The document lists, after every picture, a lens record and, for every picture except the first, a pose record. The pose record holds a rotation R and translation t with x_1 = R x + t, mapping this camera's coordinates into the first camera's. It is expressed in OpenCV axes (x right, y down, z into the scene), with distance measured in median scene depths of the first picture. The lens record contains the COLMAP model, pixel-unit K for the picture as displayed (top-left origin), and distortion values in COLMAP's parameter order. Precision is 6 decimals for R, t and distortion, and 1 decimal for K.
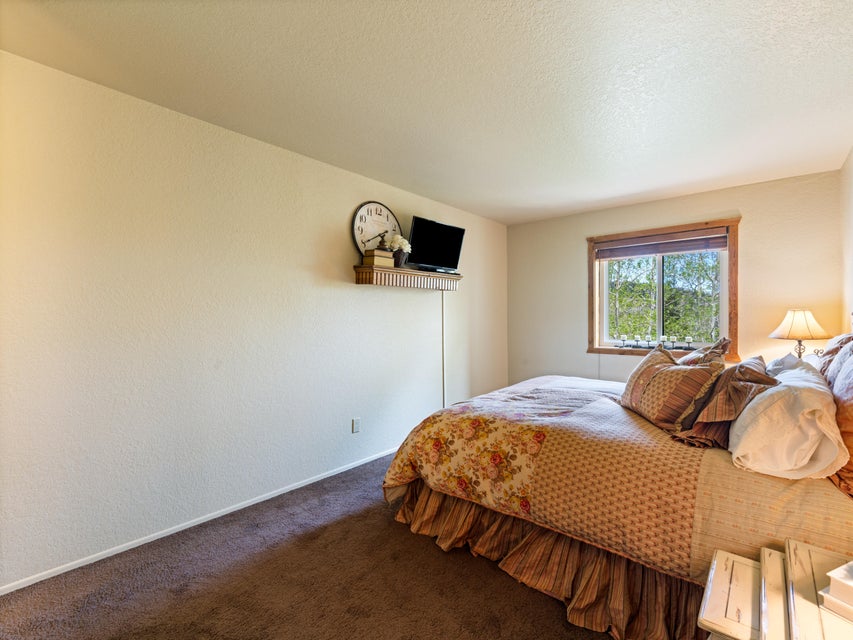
lens RADIAL K [[390.3, 0, 426.6], [0, 390.3, 319.2], [0, 0, 1]] dist [0.000750, 0.000458]
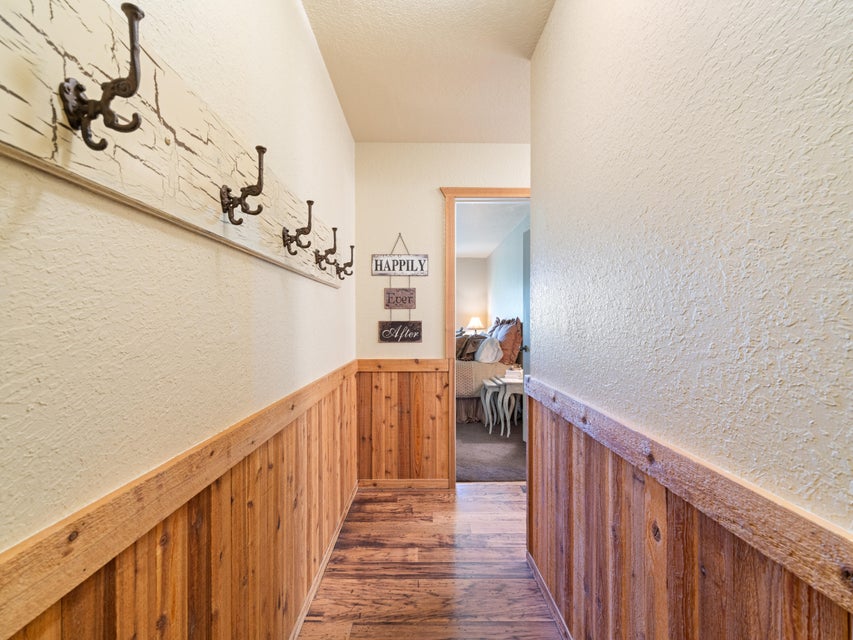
lens RADIAL K [[390.3, 0, 426.6], [0, 390.3, 319.2], [0, 0, 1]] dist [0.000750, 0.000458]
pose [[0.740673, 0.021649, 0.671517, -1.544341], [-0.011168, 0.999739, -0.019912, 0.072642], [-0.671773, 0.007248, 0.740722, -0.999670]]
